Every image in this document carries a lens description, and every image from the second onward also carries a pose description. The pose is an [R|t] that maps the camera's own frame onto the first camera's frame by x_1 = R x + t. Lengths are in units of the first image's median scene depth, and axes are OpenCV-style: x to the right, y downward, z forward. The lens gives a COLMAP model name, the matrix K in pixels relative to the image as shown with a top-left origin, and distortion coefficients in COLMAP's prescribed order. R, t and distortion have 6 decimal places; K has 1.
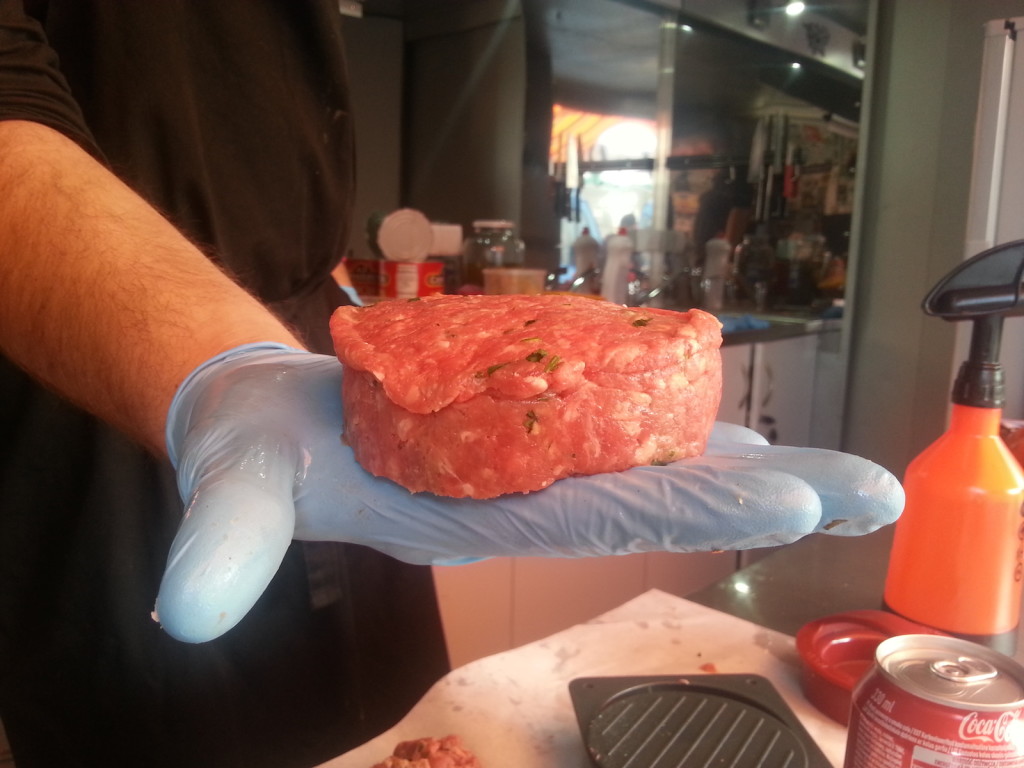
lens RADIAL K [[855.1, 0, 511.1], [0, 855.1, 418.9], [0, 0, 1]] dist [0.014042, -0.055634]
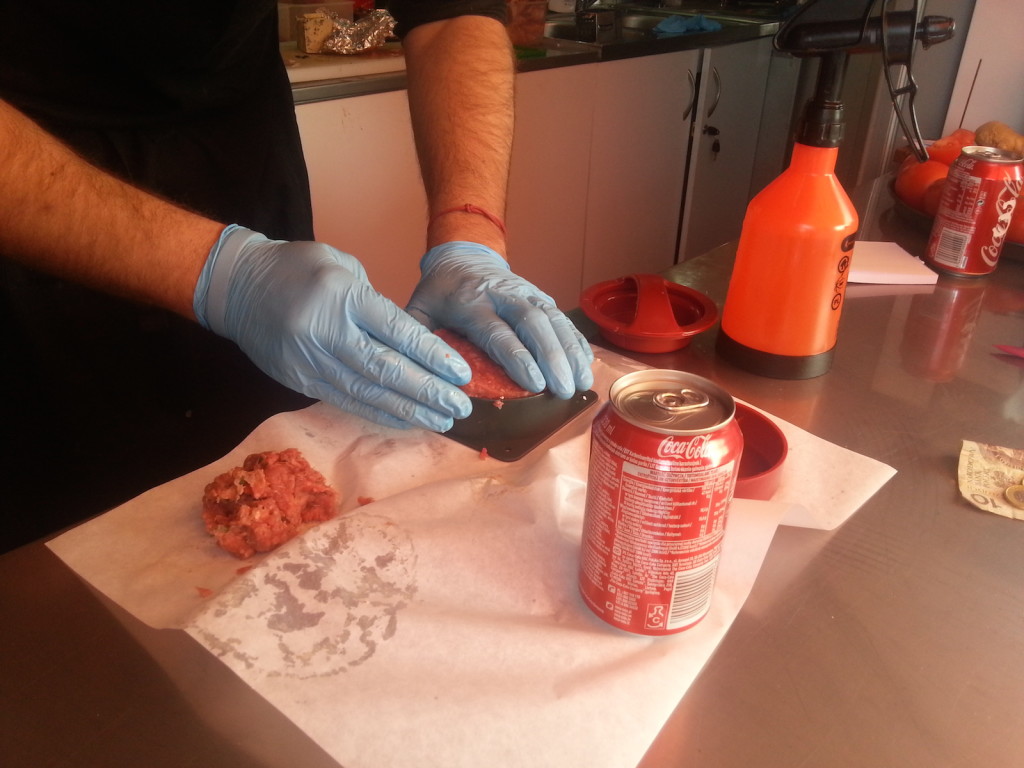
lens RADIAL K [[855.1, 0, 529.9], [0, 855.1, 378.9], [0, 0, 1]] dist [0.014042, -0.055634]
pose [[0.998609, -0.006443, 0.052324, 0.144058], [-0.009115, 0.956461, 0.291718, -0.044195], [-0.051925, -0.291790, 0.955072, -0.065329]]
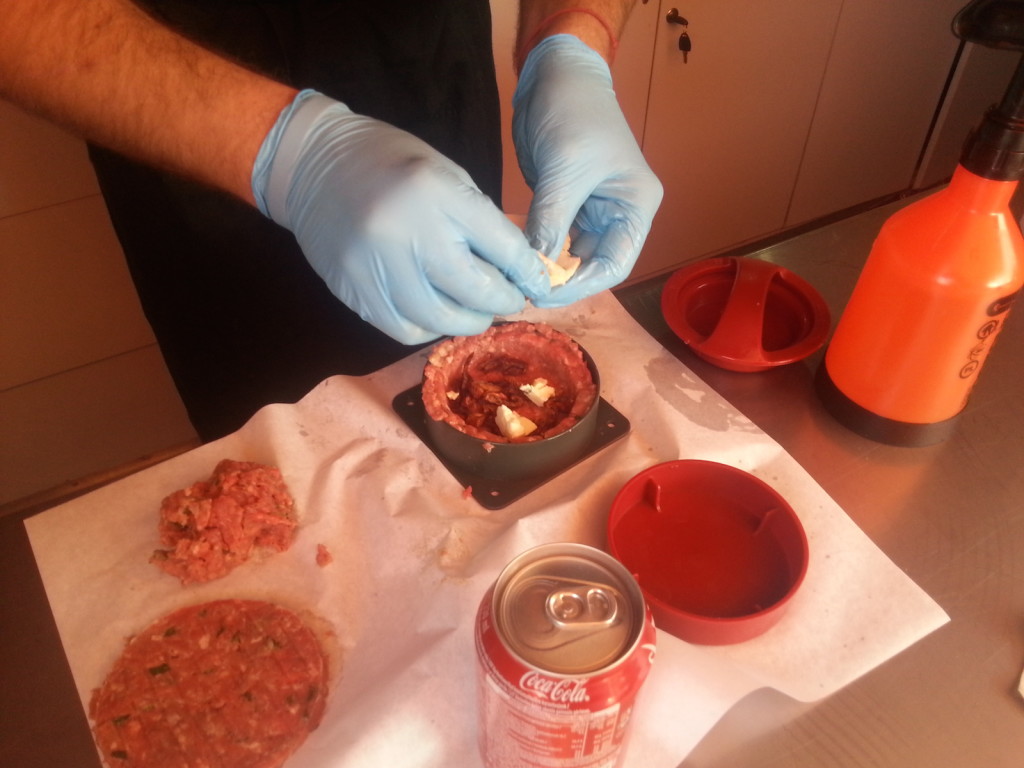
lens RADIAL K [[855.1, 0, 514.8], [0, 855.1, 385.3], [0, 0, 1]] dist [0.014042, -0.055634]
pose [[0.961778, 0.186535, -0.200467, 0.338801], [-0.051038, 0.841375, 0.538037, -0.248620], [0.269031, -0.507241, 0.818737, 0.172827]]
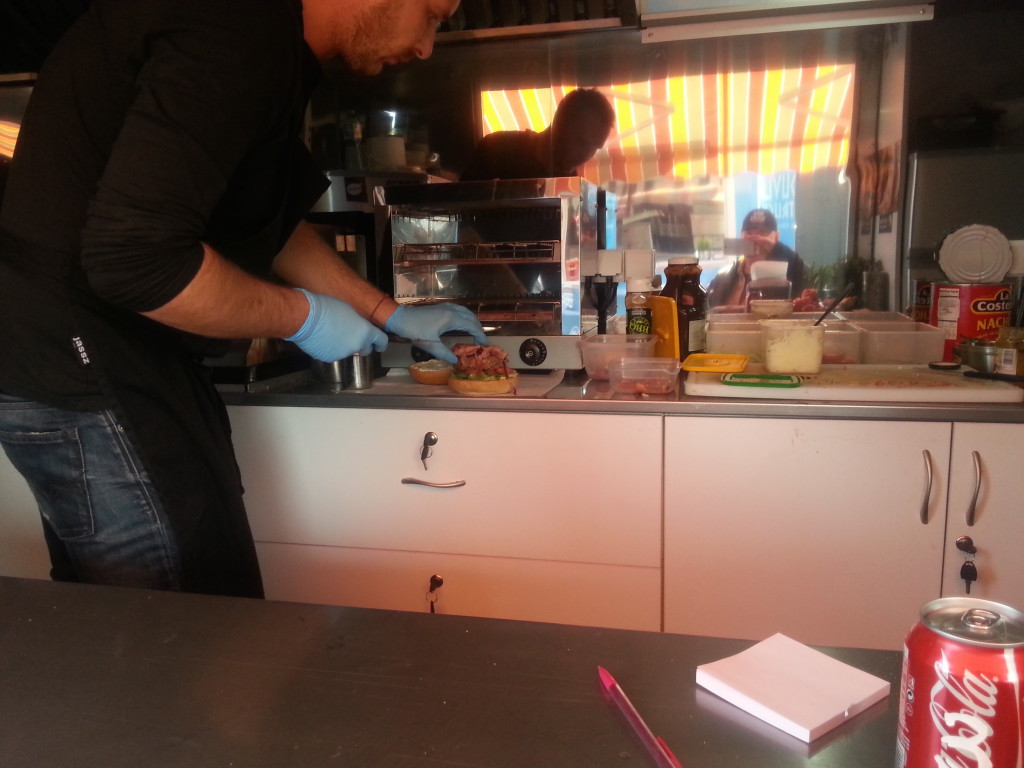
lens RADIAL K [[855.1, 0, 520.5], [0, 855.1, 386.6], [0, 0, 1]] dist [0.014042, -0.055634]
pose [[0.513478, 0.113905, -0.850509, 1.422100], [-0.146508, 0.988235, 0.043898, -0.178237], [0.845503, 0.102066, 0.524125, 0.601485]]
